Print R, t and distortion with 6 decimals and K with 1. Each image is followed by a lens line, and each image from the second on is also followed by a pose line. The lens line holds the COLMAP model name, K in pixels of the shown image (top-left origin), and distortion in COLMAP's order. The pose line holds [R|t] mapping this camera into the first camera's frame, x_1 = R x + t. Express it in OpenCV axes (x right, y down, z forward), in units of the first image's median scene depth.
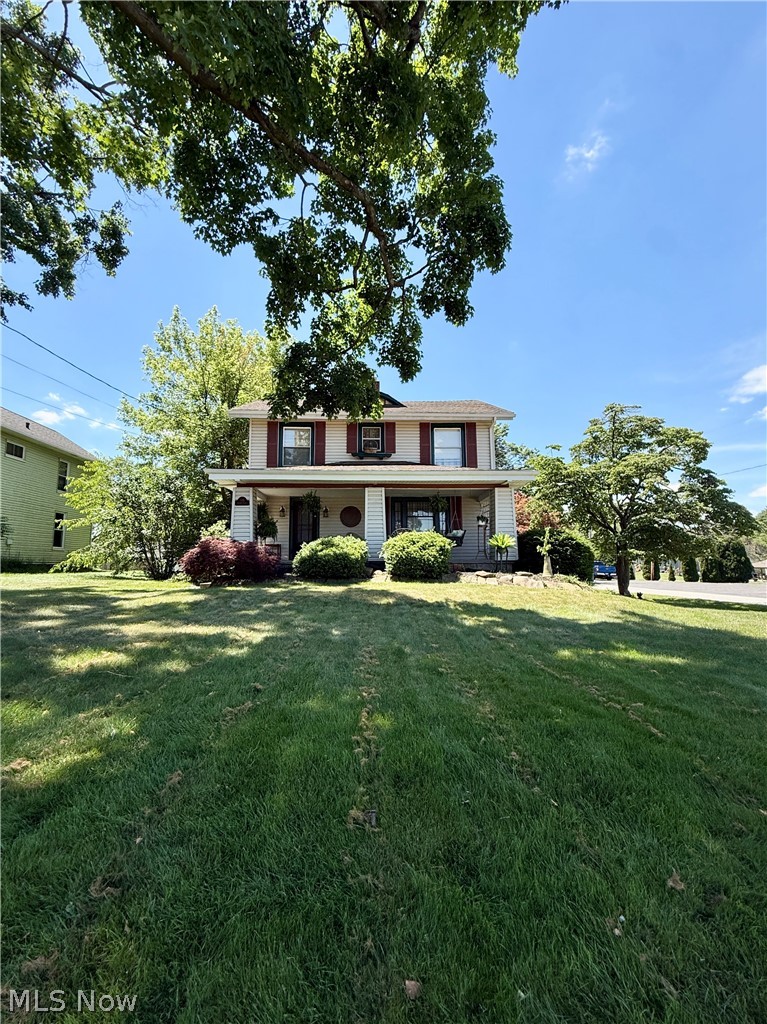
lens RADIAL K [[417.3, 0, 384.7], [0, 417.3, 521.4], [0, 0, 1]] dist [0.003901, 0.000503]
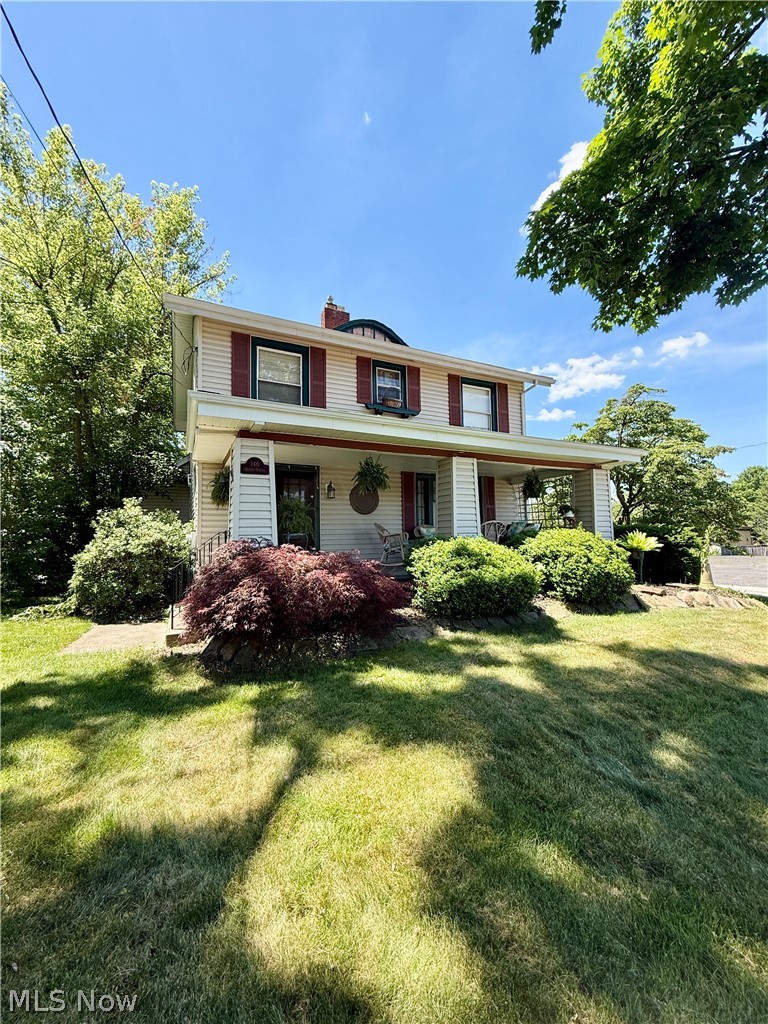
lens RADIAL K [[417.3, 0, 380.6], [0, 417.3, 514.6], [0, 0, 1]] dist [0.003901, 0.000503]
pose [[0.917474, 0.017134, 0.397426, -0.483328], [-0.031924, 0.999021, 0.030626, -0.010841], [-0.396512, -0.040786, 0.917123, 0.557845]]
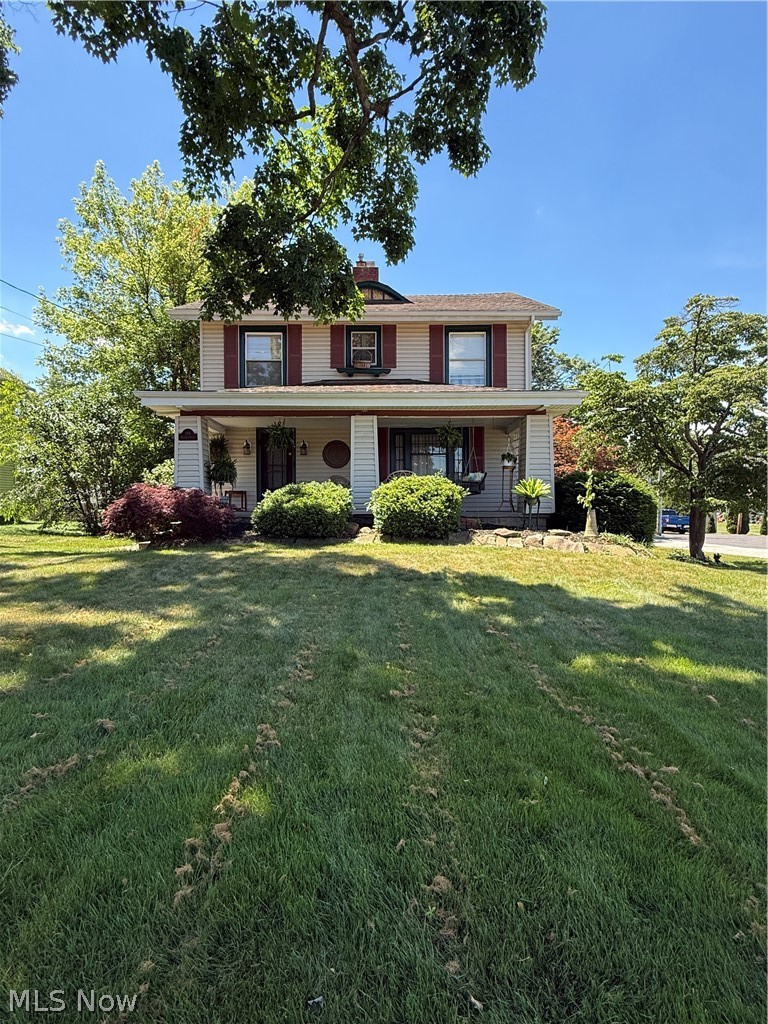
lens RADIAL K [[526.4, 0, 385.8], [0, 526.4, 517.8], [0, 0, 1]] dist [0.006457, 0.000295]
pose [[0.999663, 0.001638, -0.025897, 0.048812], [0.001341, 0.993412, 0.114587, -0.009449], [0.025914, -0.114583, 0.993076, 0.059043]]
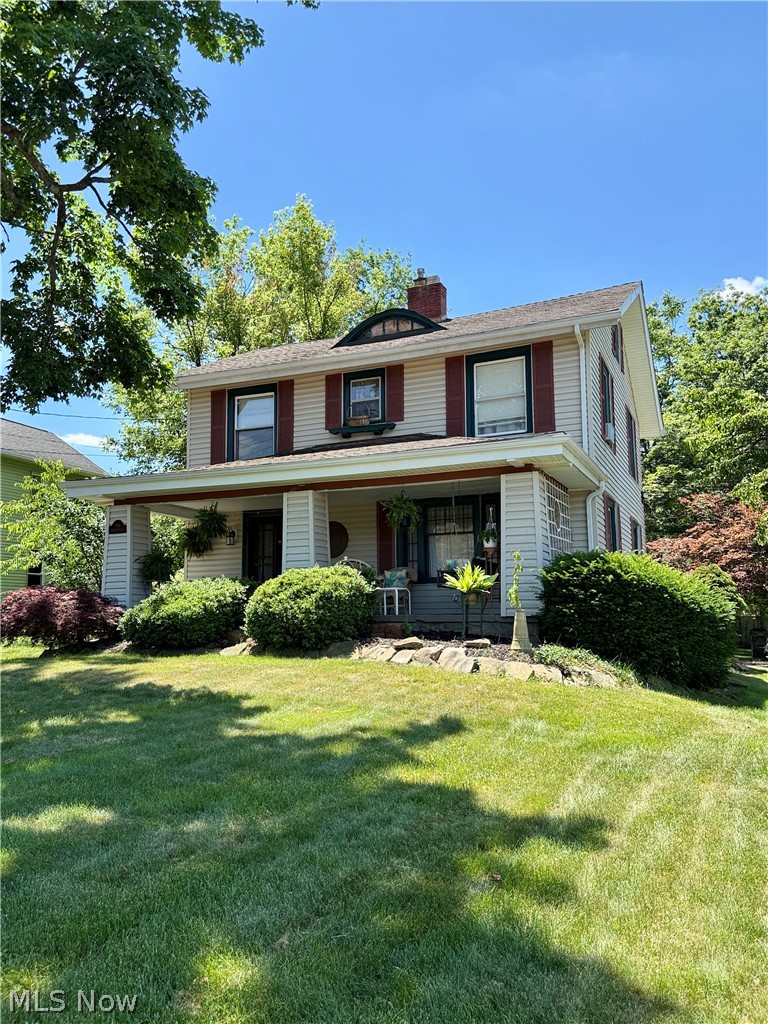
lens RADIAL K [[805.3, 0, 383.1], [0, 805.3, 513.9], [0, 0, 1]] dist [0.128696, 0.001379]
pose [[0.899466, -0.058650, -0.433037, 0.694350], [0.047099, 0.998191, -0.037364, -0.002373], [0.434445, 0.013212, 0.900602, 0.046216]]
